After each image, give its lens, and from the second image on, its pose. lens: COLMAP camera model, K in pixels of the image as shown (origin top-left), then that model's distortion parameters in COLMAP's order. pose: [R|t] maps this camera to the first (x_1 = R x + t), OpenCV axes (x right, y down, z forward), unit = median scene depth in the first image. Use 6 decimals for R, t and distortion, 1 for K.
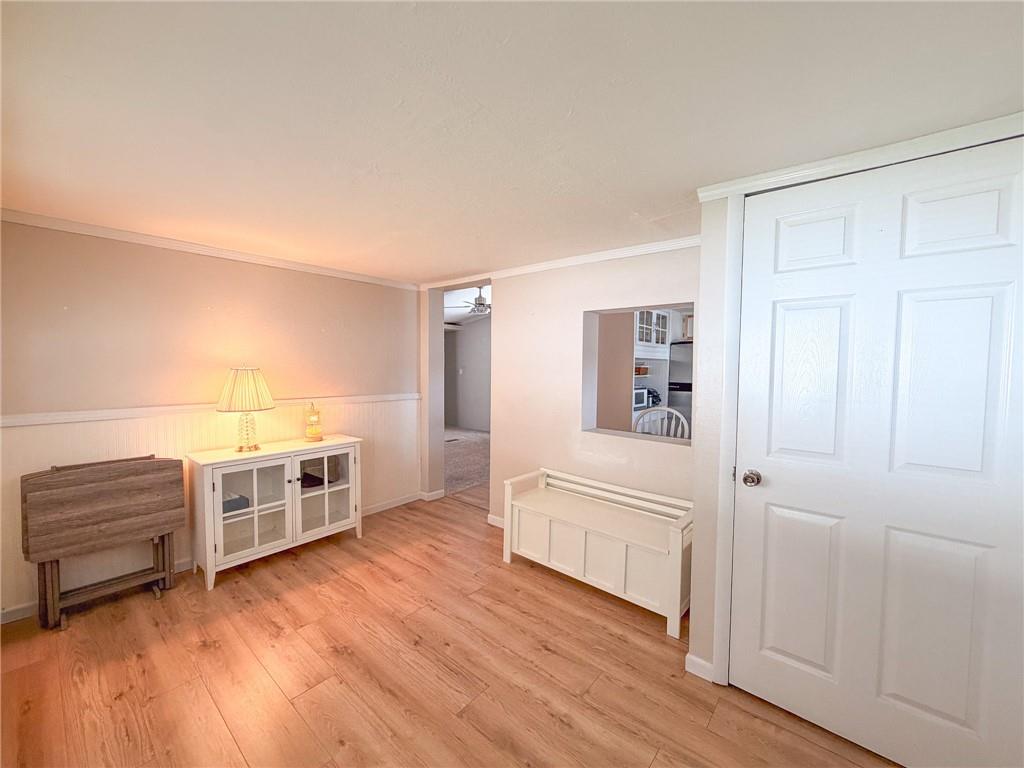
lens RADIAL K [[409.0, 0, 511.8], [0, 409.0, 385.4], [0, 0, 1]] dist [0.003337, -0.000769]
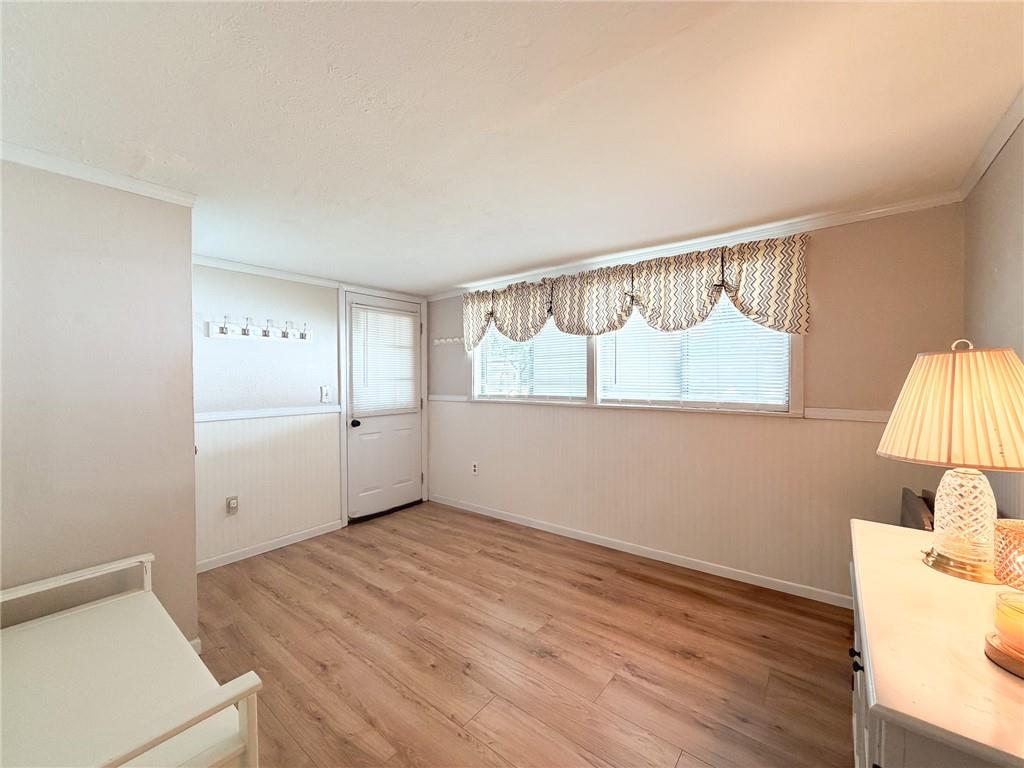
lens RADIAL K [[409.0, 0, 512.0], [0, 409.0, 384.2], [0, 0, 1]] dist [0.003337, -0.000769]
pose [[-0.999673, 0.000894, -0.025543, -0.315160], [-0.000658, 0.998156, 0.060691, -0.043550], [0.025550, 0.060688, -0.997830, 1.909443]]
